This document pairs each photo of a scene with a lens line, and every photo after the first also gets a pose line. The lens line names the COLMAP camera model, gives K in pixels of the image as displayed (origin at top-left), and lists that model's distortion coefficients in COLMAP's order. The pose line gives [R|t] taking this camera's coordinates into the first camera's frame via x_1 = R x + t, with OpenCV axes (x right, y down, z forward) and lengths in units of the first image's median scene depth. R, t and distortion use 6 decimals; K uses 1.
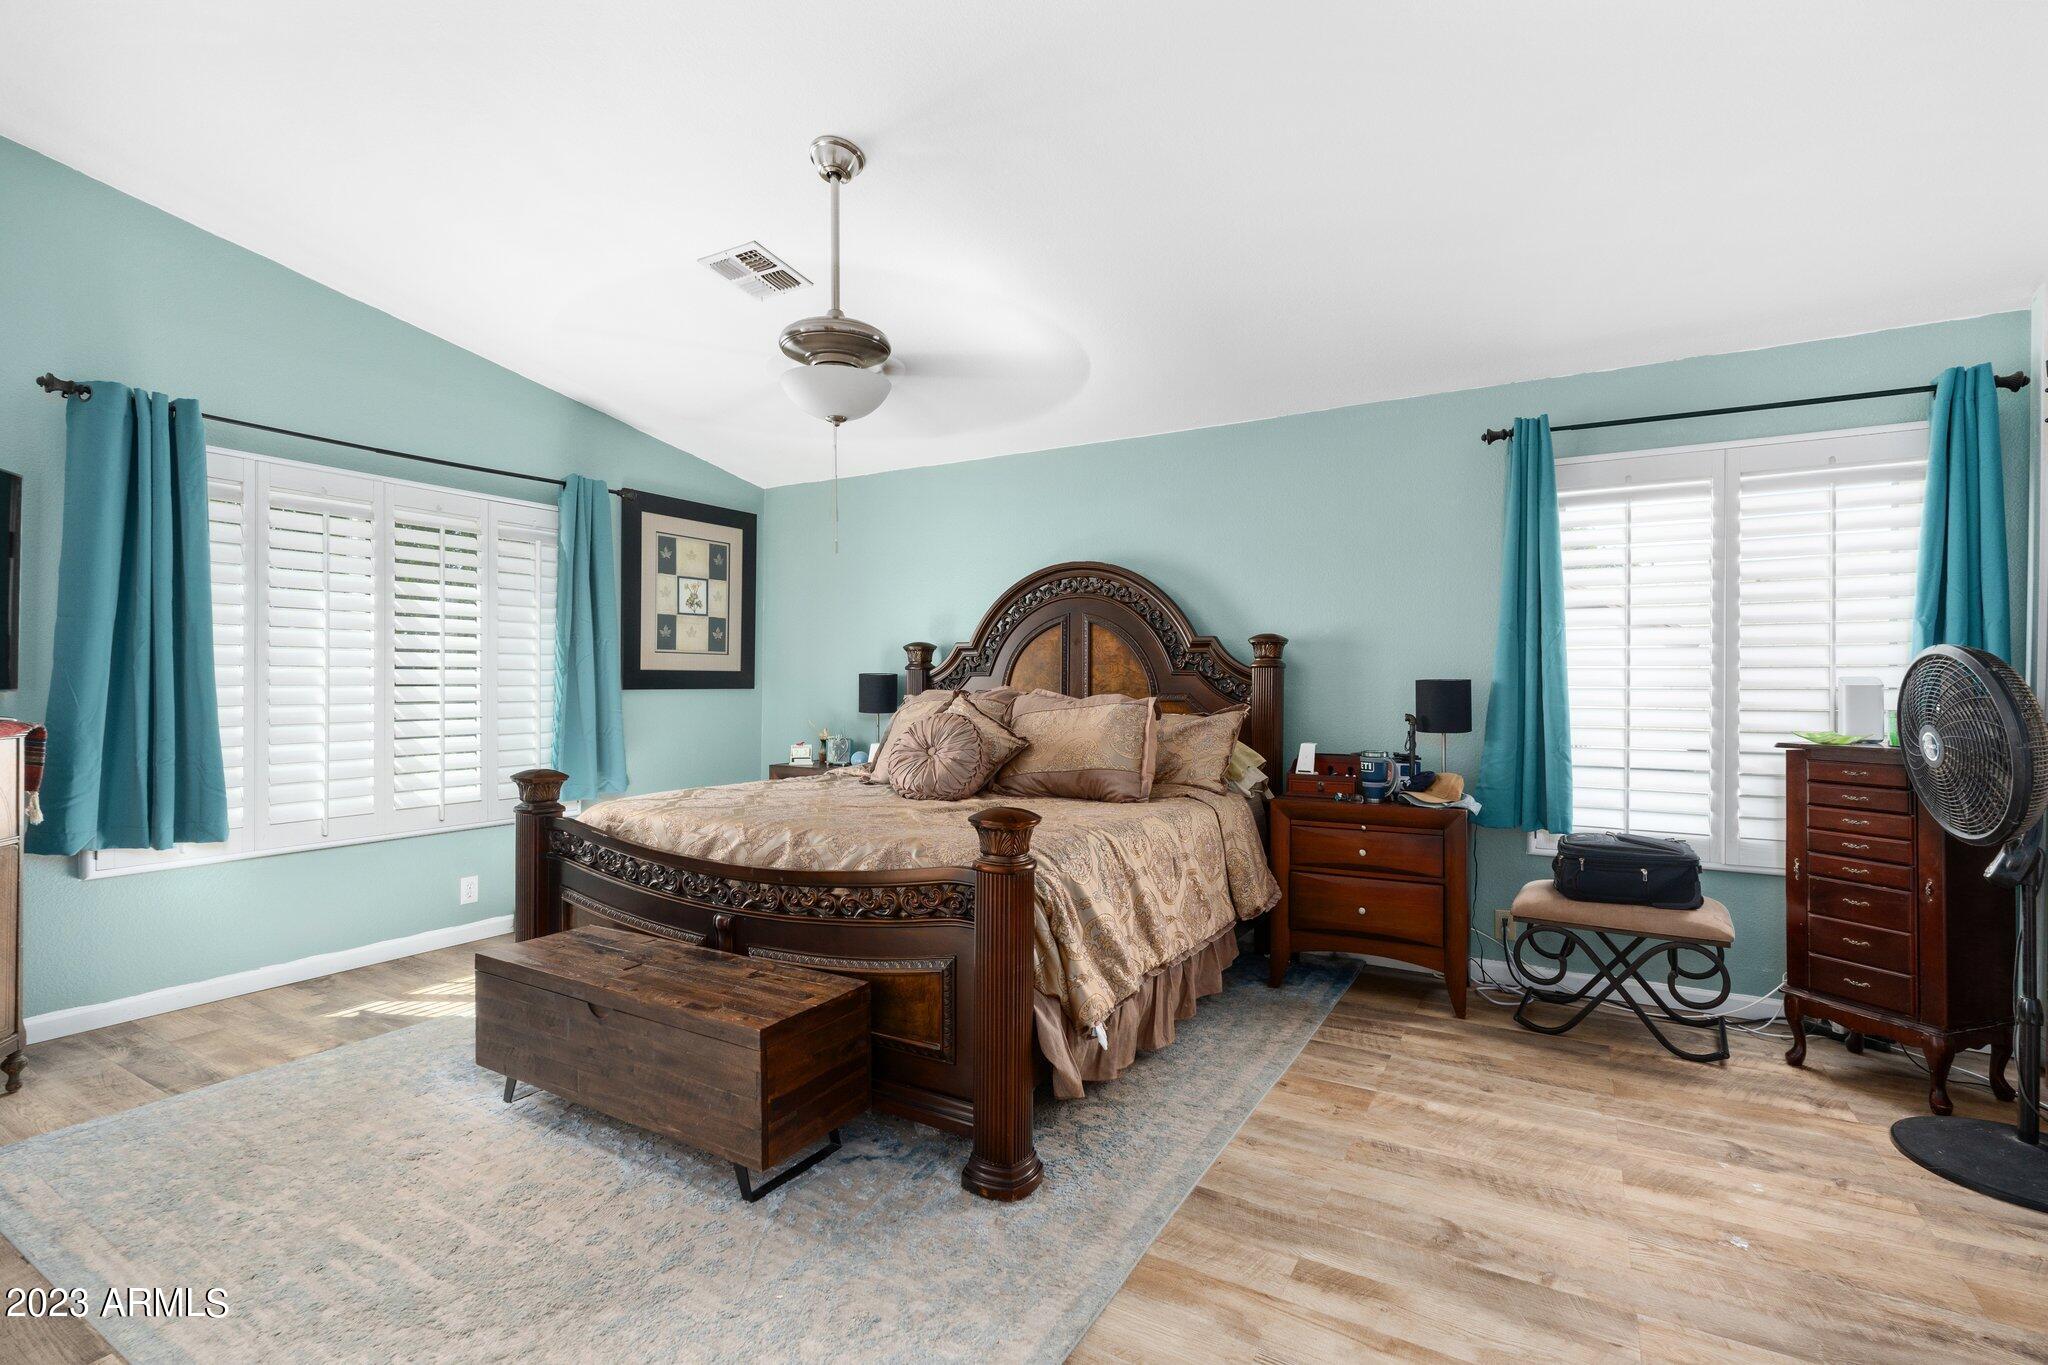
lens RADIAL K [[932.6, 0, 1019.4], [0, 932.6, 684.2], [0, 0, 1]] dist [0.001540, 0.000227]
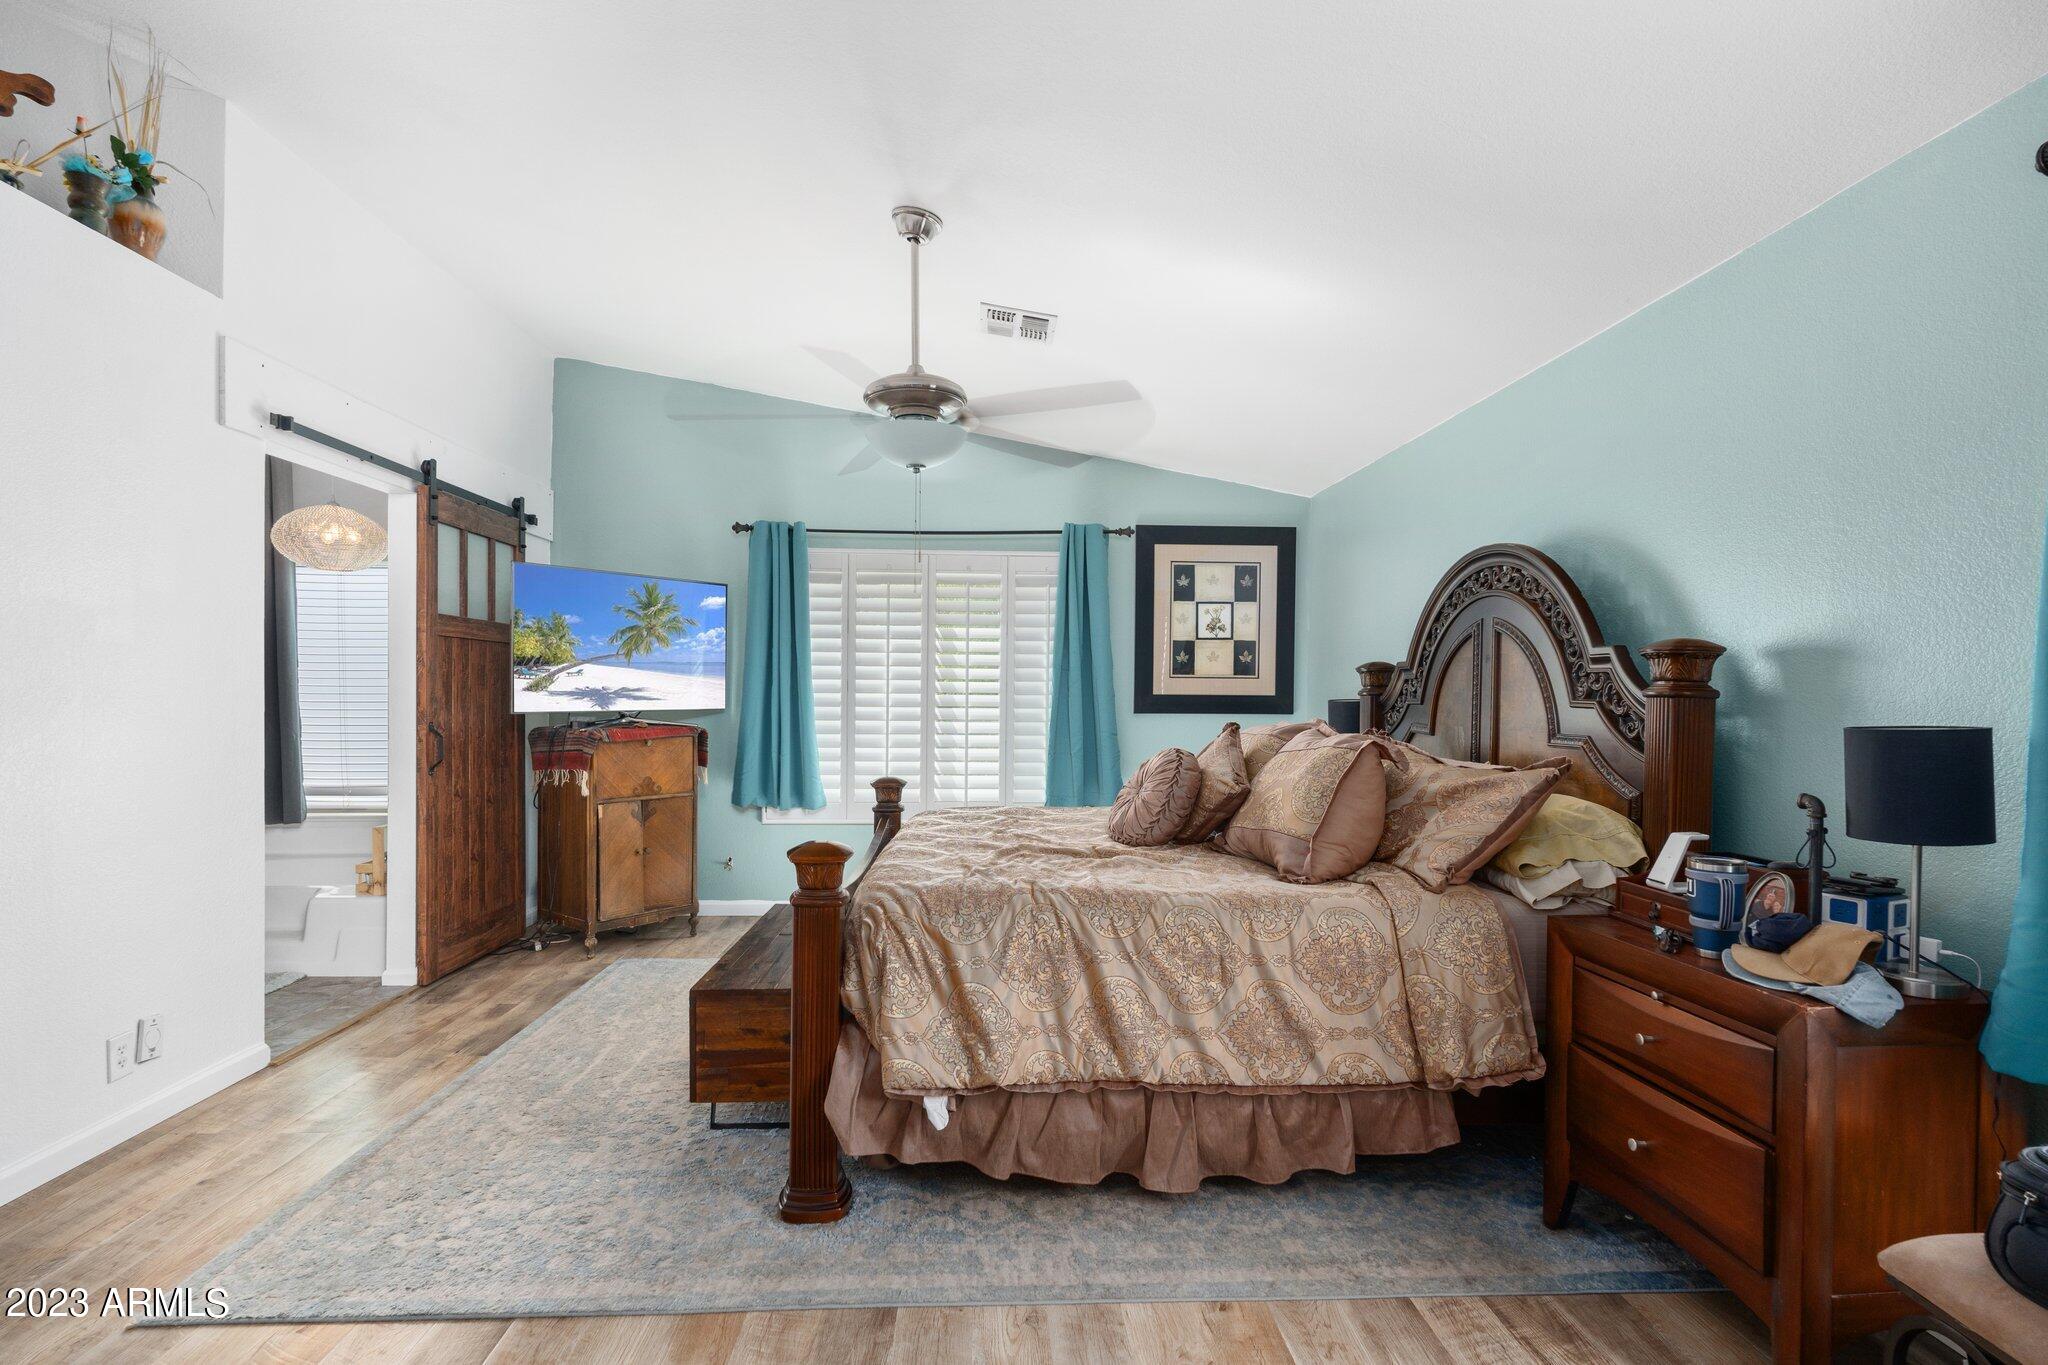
lens RADIAL K [[996.7, 0, 1021.8], [0, 996.7, 681.5], [0, 0, 1]] dist [-0.004750, -0.000424]
pose [[0.557763, -0.007051, -0.829970, 0.431444], [-0.009854, 0.999837, -0.015117, -0.011335], [0.829942, 0.016610, 0.557603, 0.242664]]
